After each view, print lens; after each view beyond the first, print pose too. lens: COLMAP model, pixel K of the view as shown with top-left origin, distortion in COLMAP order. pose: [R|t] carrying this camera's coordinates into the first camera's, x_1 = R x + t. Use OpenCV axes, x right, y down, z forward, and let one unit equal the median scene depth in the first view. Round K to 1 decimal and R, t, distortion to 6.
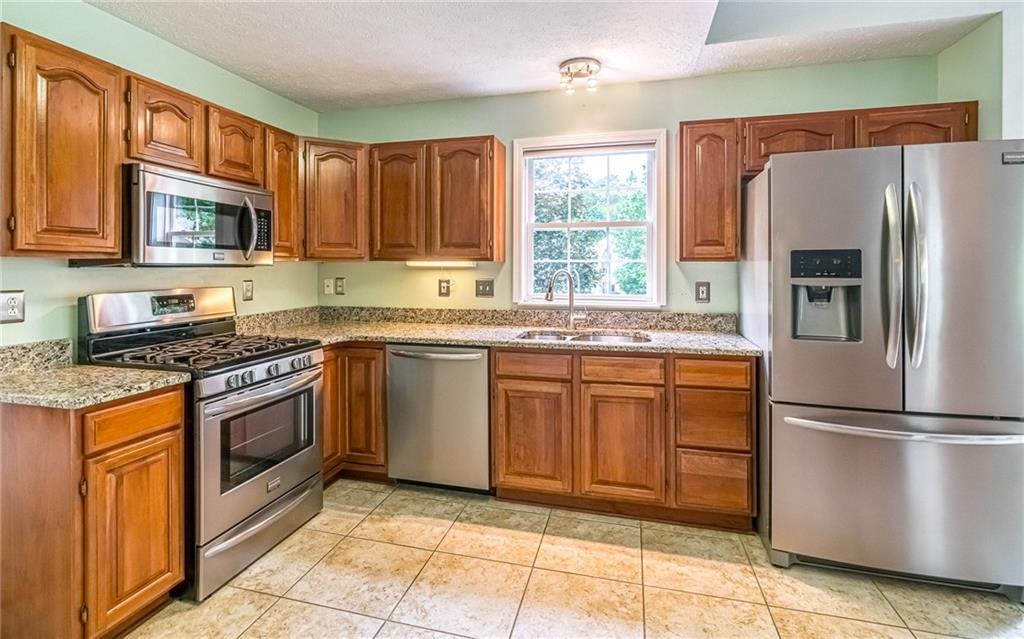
lens RADIAL K [[515.5, 0, 515.2], [0, 515.5, 261.3], [0, 0, 1]] dist [0.001077, 0.000274]
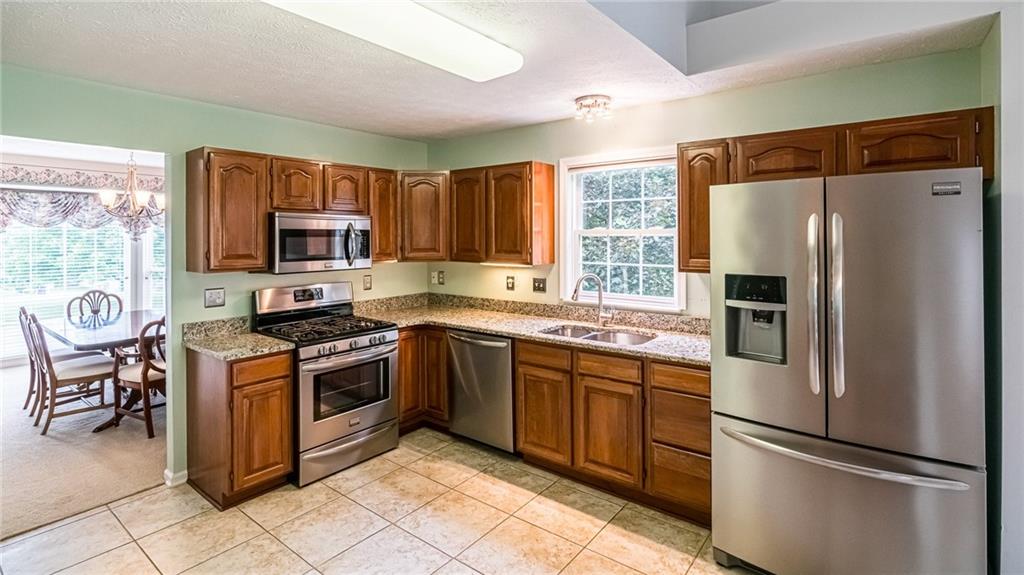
lens RADIAL K [[522.0, 0, 510.3], [0, 522.0, 224.7], [0, 0, 1]] dist [-0.000771, 0.001677]
pose [[0.913402, -0.009438, -0.406949, 0.483719], [0.007255, 0.999950, -0.006906, -0.103138], [0.406994, 0.003355, 0.913425, -0.162020]]
